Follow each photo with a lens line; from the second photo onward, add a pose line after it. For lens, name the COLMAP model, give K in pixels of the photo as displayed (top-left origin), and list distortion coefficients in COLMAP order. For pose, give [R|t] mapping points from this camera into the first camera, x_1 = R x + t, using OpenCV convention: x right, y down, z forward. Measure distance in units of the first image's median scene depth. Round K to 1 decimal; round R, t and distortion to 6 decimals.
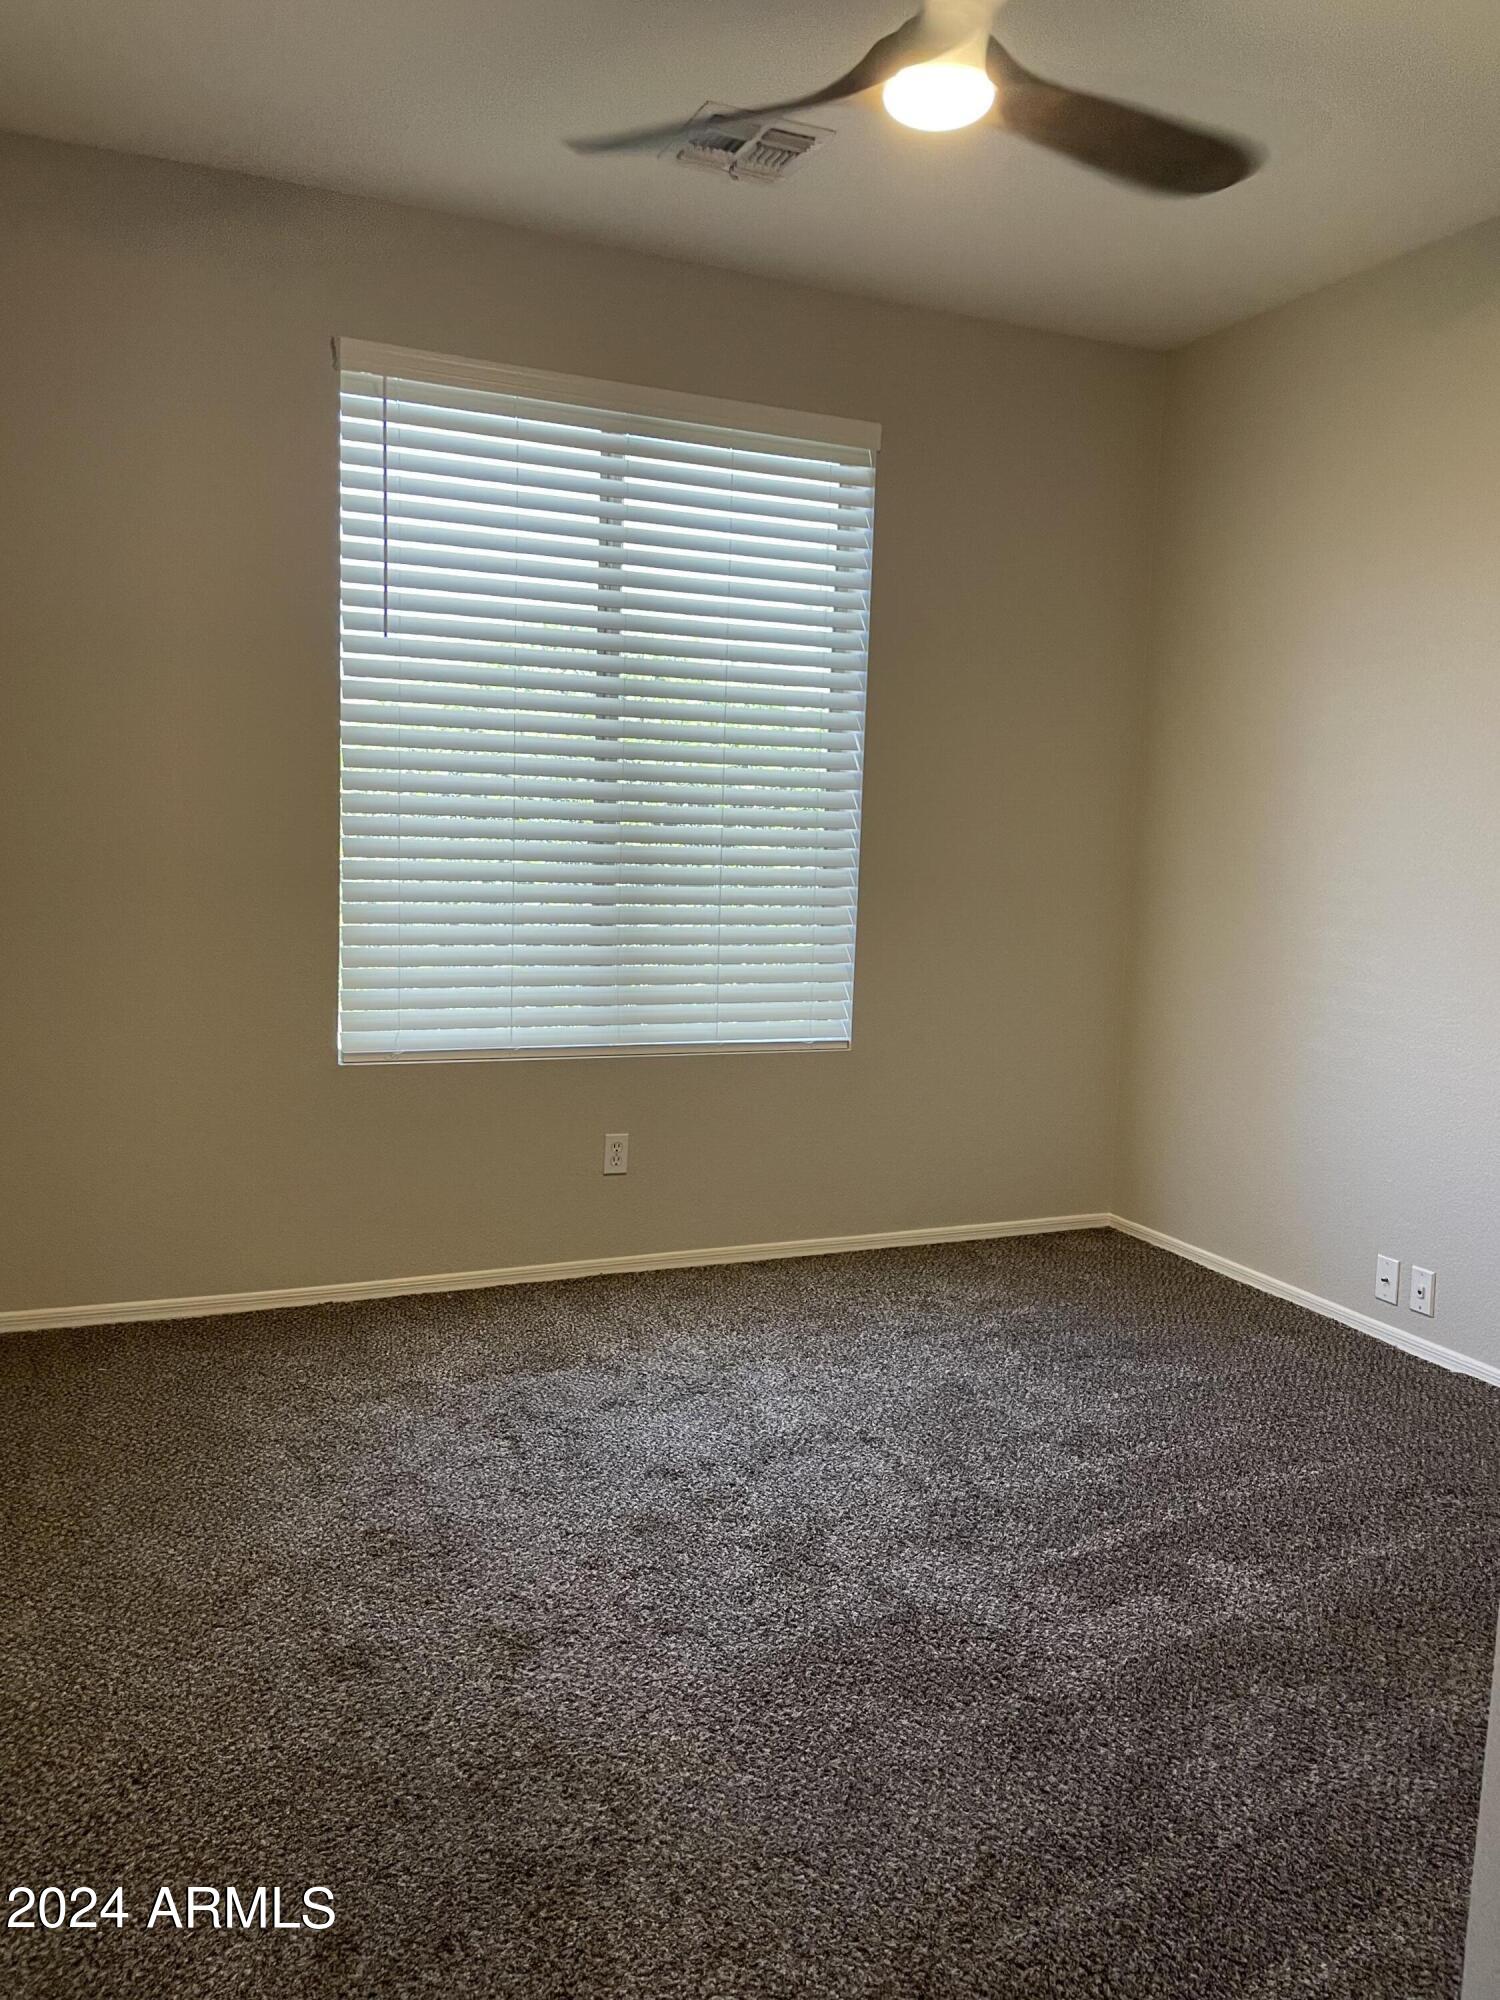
lens RADIAL K [[1493.9, 0, 755.8], [0, 1493.9, 991.9], [0, 0, 1]] dist [0.081343, -0.092009]
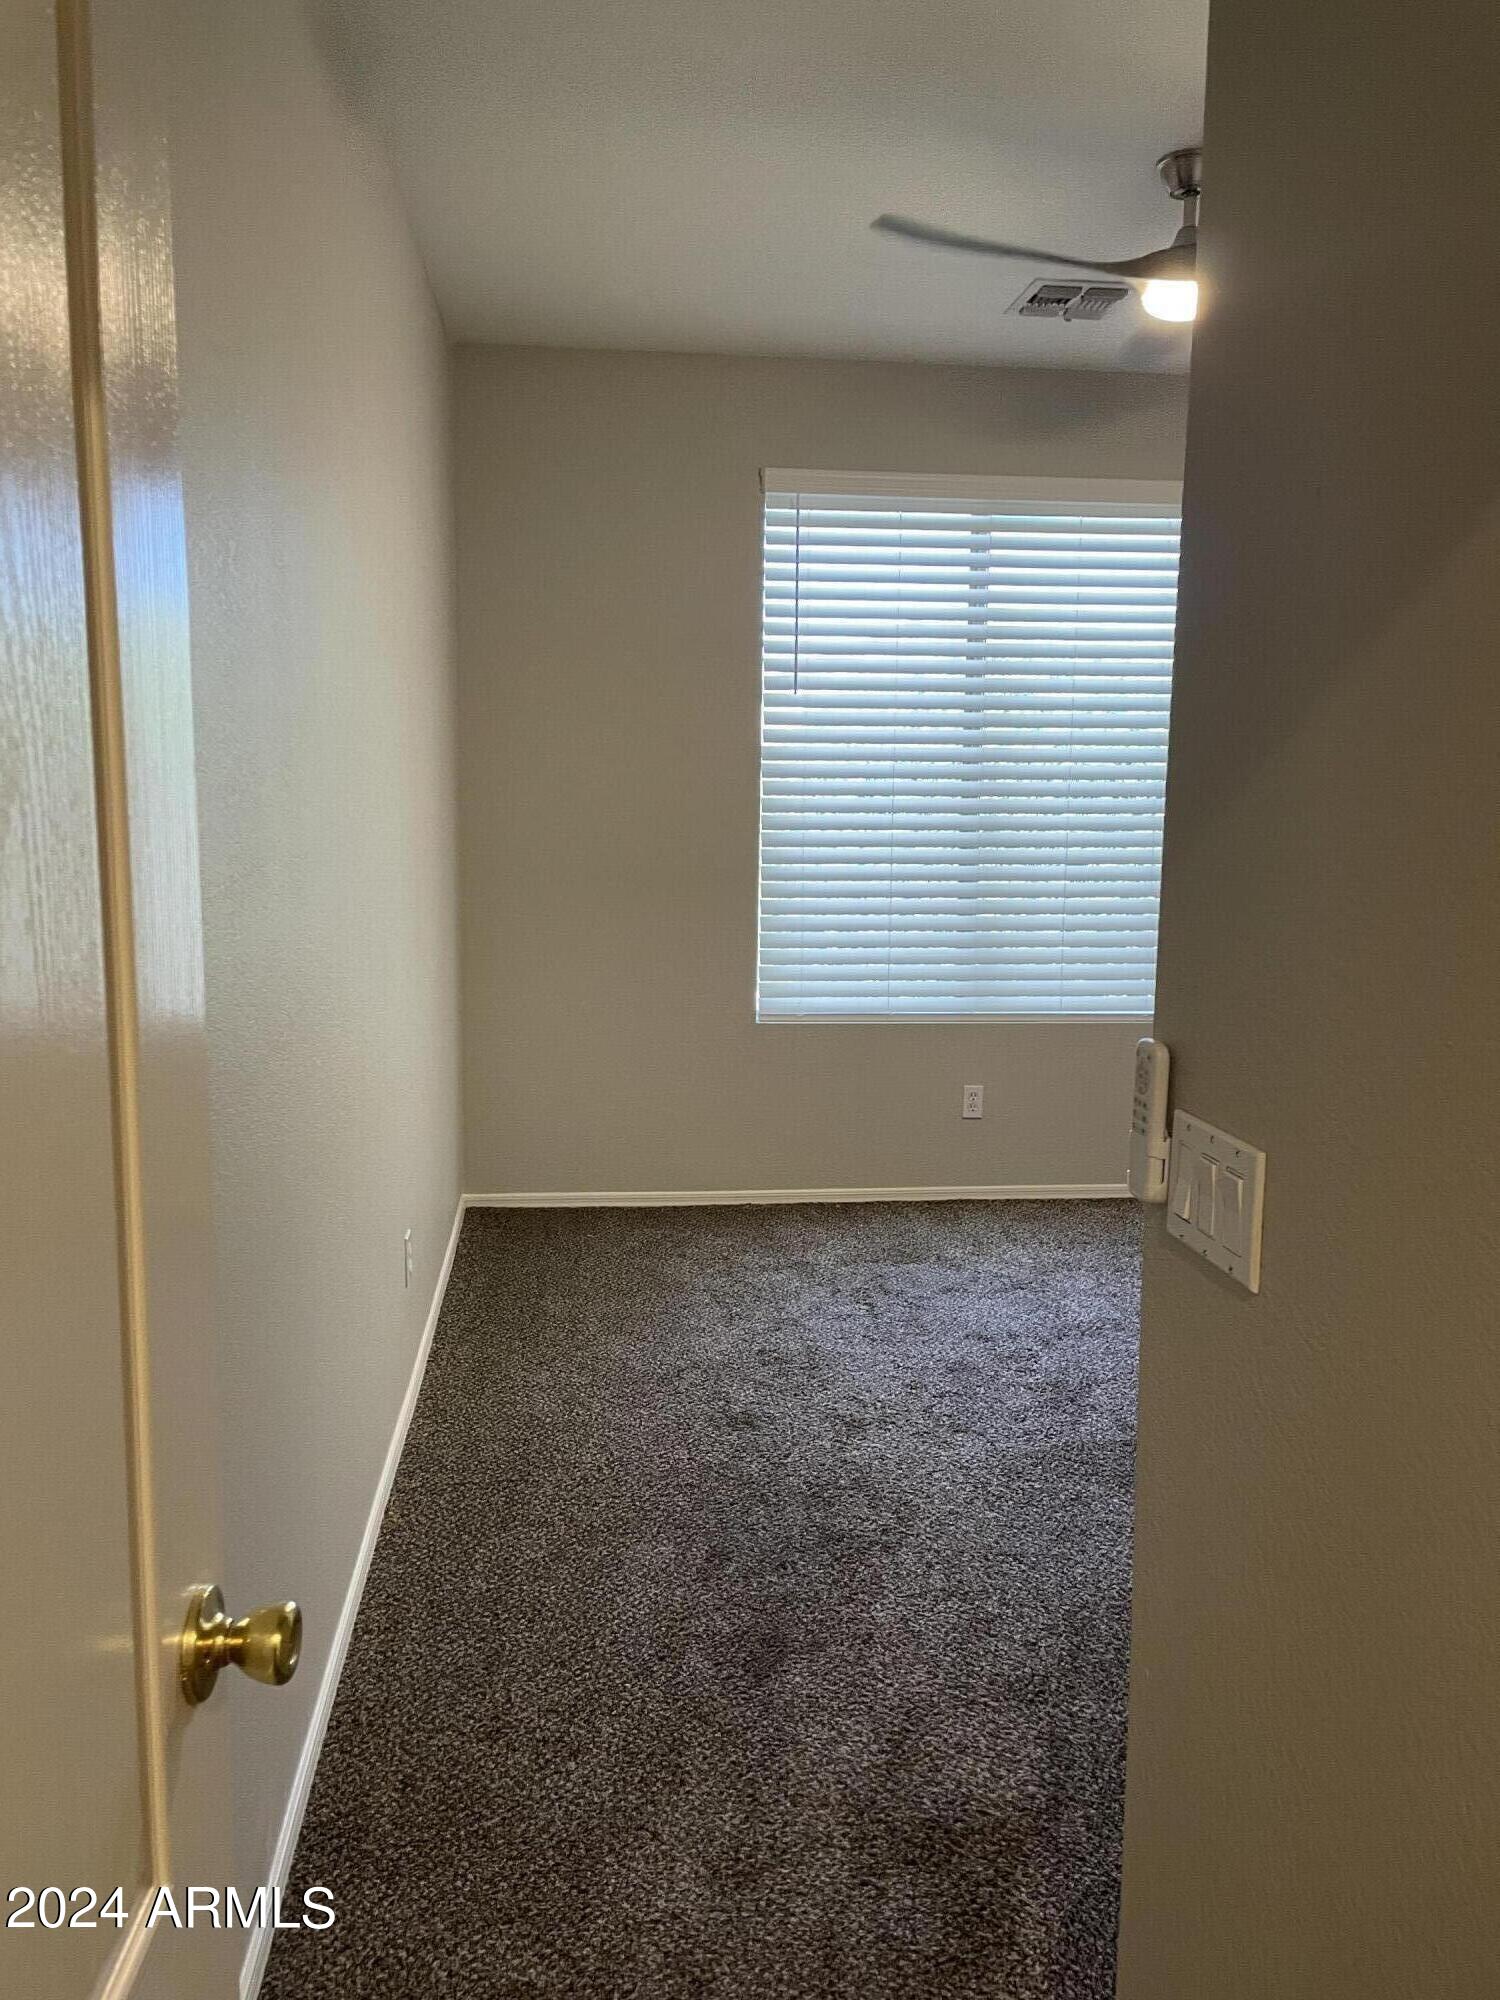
lens RADIAL K [[1493.9, 0, 747.6], [0, 1493.9, 1003.7], [0, 0, 1]] dist [0.081343, -0.092009]
pose [[0.953496, 0.022221, -0.300586, 0.140483], [-0.013338, 0.999412, 0.031574, -0.011815], [0.301111, -0.026096, 0.953232, -0.320536]]
